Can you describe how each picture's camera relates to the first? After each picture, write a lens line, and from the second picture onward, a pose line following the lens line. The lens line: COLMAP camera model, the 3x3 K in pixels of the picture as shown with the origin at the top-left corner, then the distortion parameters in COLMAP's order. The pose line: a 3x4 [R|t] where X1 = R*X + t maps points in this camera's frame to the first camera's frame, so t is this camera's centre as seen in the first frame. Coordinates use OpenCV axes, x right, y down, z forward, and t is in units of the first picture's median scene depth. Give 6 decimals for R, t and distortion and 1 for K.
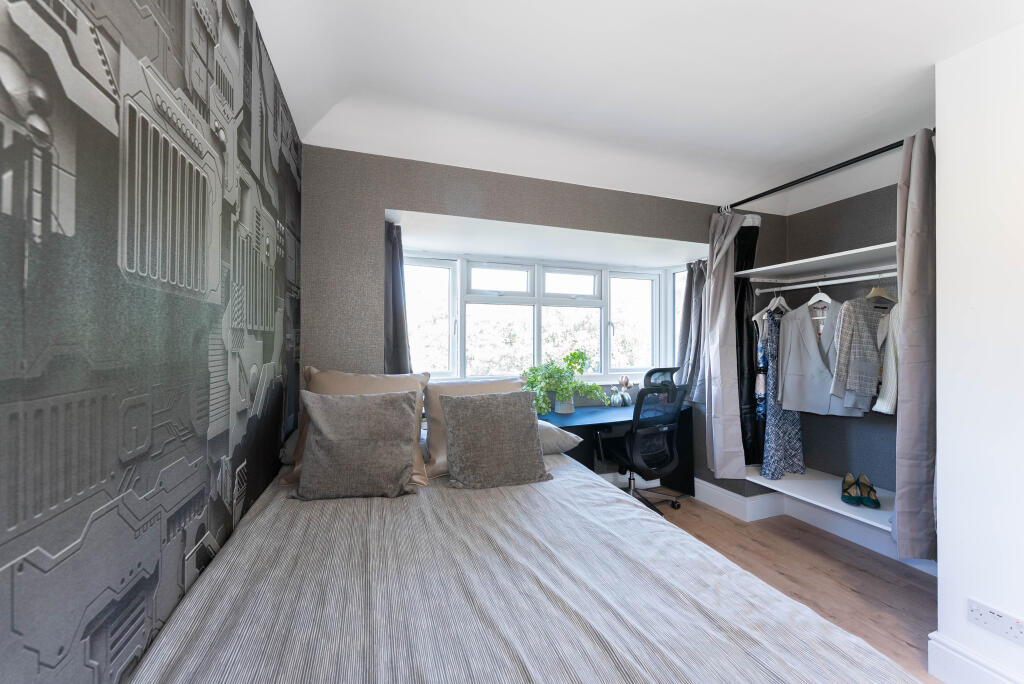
lens RADIAL K [[410.7, 0, 515.3], [0, 410.7, 339.4], [0, 0, 1]] dist [-0.001612, -0.000040]
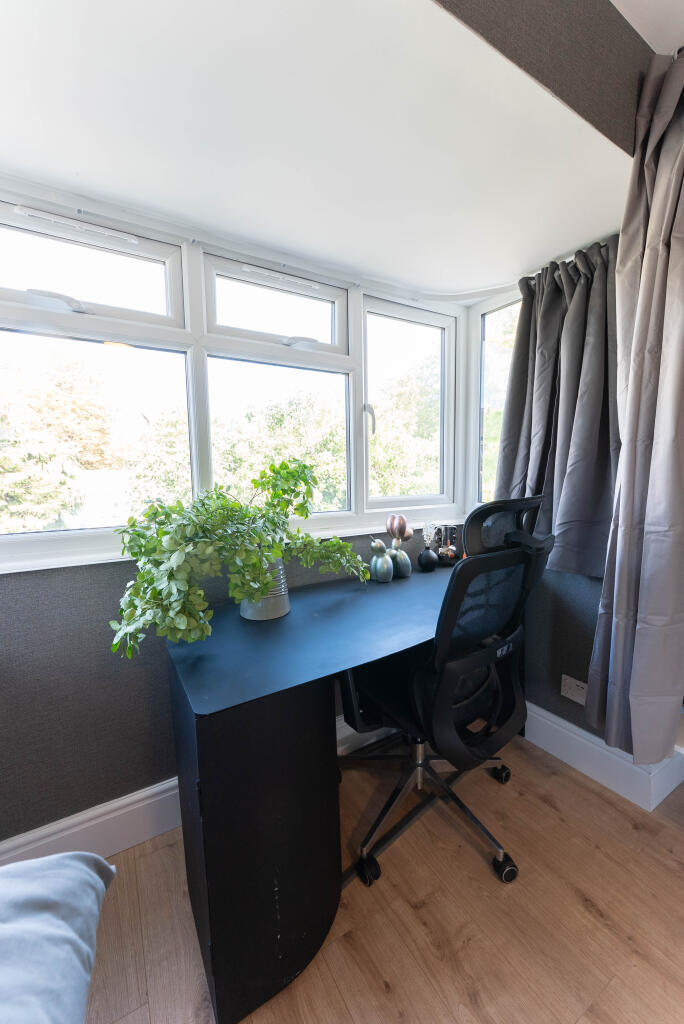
lens RADIAL K [[410.7, 0, 342.0], [0, 410.7, 512.0], [0, 0, 1]] dist [-0.001612, -0.000040]
pose [[0.981555, -0.036031, 0.187756, 0.112824], [0.016540, 0.994402, 0.104358, 0.033196], [-0.190465, -0.099328, 0.976656, 0.547941]]
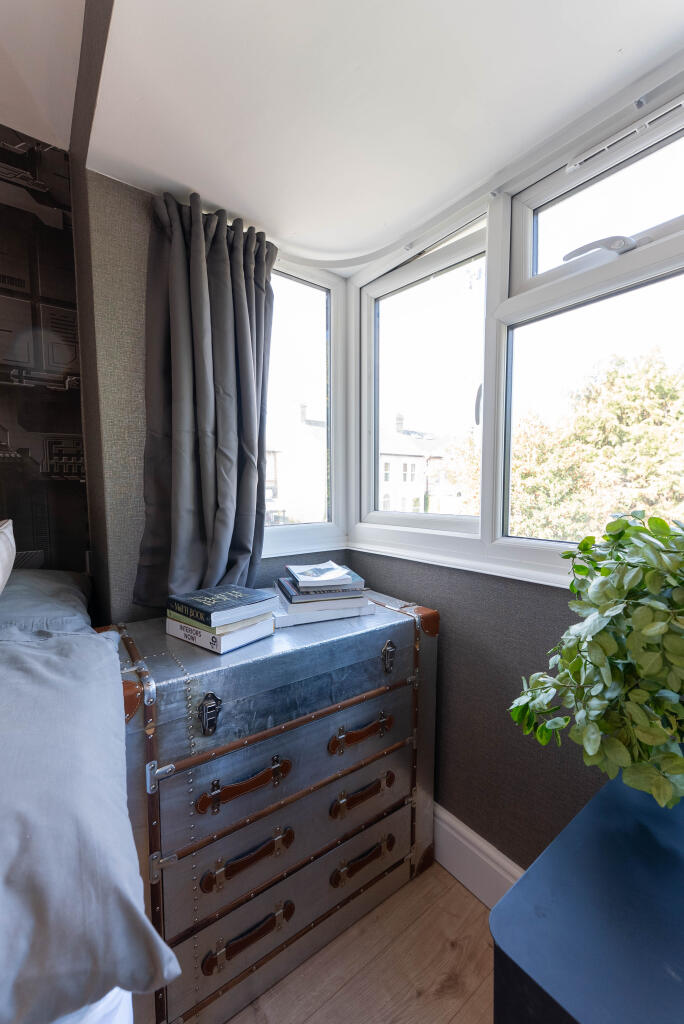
lens RADIAL K [[410.7, 0, 342.0], [0, 410.7, 512.0], [0, 0, 1]] dist [-0.001612, -0.000040]
pose [[0.296340, 0.059798, -0.953209, 0.166568], [0.011635, 0.997738, 0.066209, 0.040084], [0.955012, -0.030711, 0.294973, 0.701297]]
